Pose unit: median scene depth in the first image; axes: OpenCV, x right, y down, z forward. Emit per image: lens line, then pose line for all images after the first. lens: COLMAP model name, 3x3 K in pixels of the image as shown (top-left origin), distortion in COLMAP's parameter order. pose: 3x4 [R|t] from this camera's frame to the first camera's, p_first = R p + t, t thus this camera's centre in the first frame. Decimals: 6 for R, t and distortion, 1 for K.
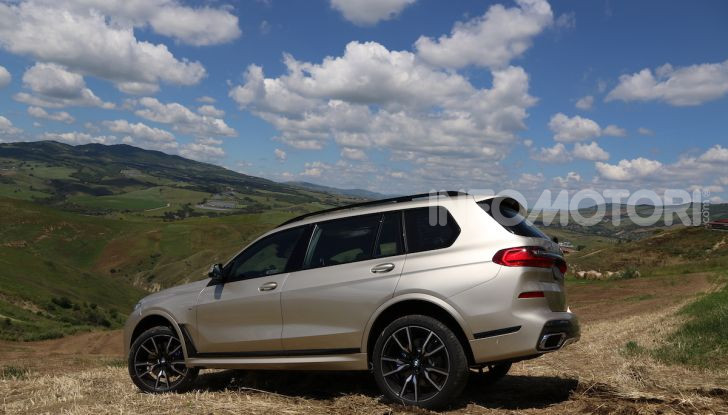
lens RADIAL K [[636.0, 0, 364.0], [0, 636.0, 207.5], [0, 0, 1]] dist [0.002001, 0.016136]
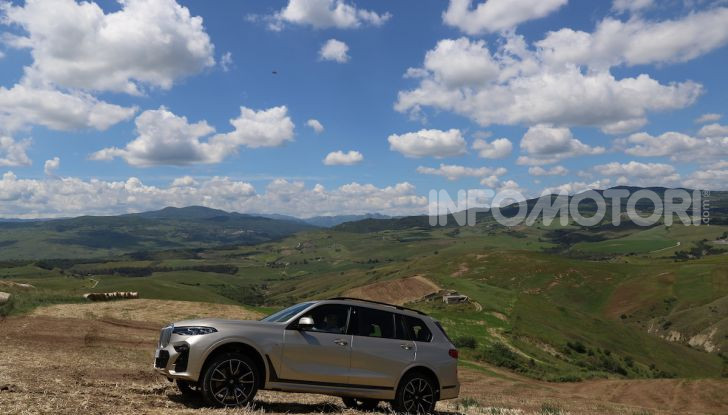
lens RADIAL K [[636.0, 0, 364.0], [0, 636.0, 207.5], [0, 0, 1]] dist [0.002001, 0.016136]
pose [[0.529968, -0.136593, -0.836945, 0.233357], [0.072727, 0.990627, -0.115622, 0.018432], [0.844894, 0.000408, 0.534934, 0.149476]]
